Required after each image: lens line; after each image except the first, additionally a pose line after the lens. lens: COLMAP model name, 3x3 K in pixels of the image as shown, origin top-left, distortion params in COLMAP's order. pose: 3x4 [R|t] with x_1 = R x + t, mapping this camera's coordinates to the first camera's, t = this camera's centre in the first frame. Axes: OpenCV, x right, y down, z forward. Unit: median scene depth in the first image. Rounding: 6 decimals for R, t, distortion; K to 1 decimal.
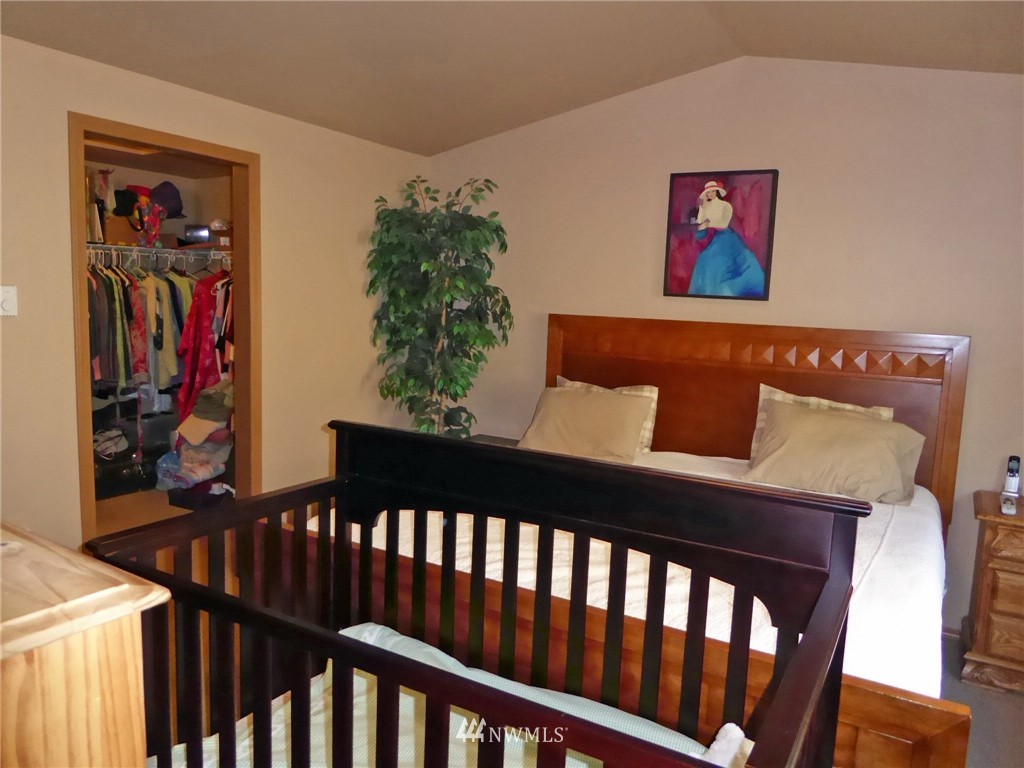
lens RADIAL K [[737.5, 0, 512.0], [0, 737.5, 384.0], [0, 0, 1]] dist [-0.039964, -0.002566]
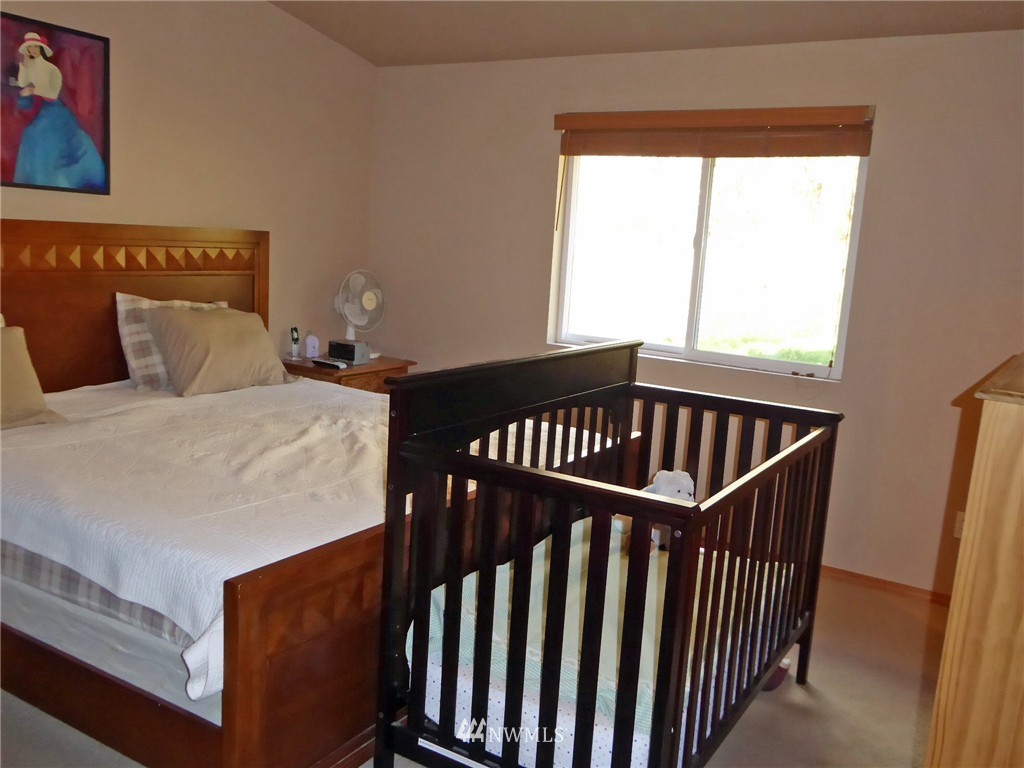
lens RADIAL K [[910.4, 0, 512.0], [0, 910.4, 384.0], [0, 0, 1]] dist [0.005293, 0.007067]
pose [[0.028035, -0.199649, 0.979466, -0.713923], [0.061591, 0.978335, 0.197656, -0.077119], [-0.997708, 0.054785, 0.039724, 0.489102]]
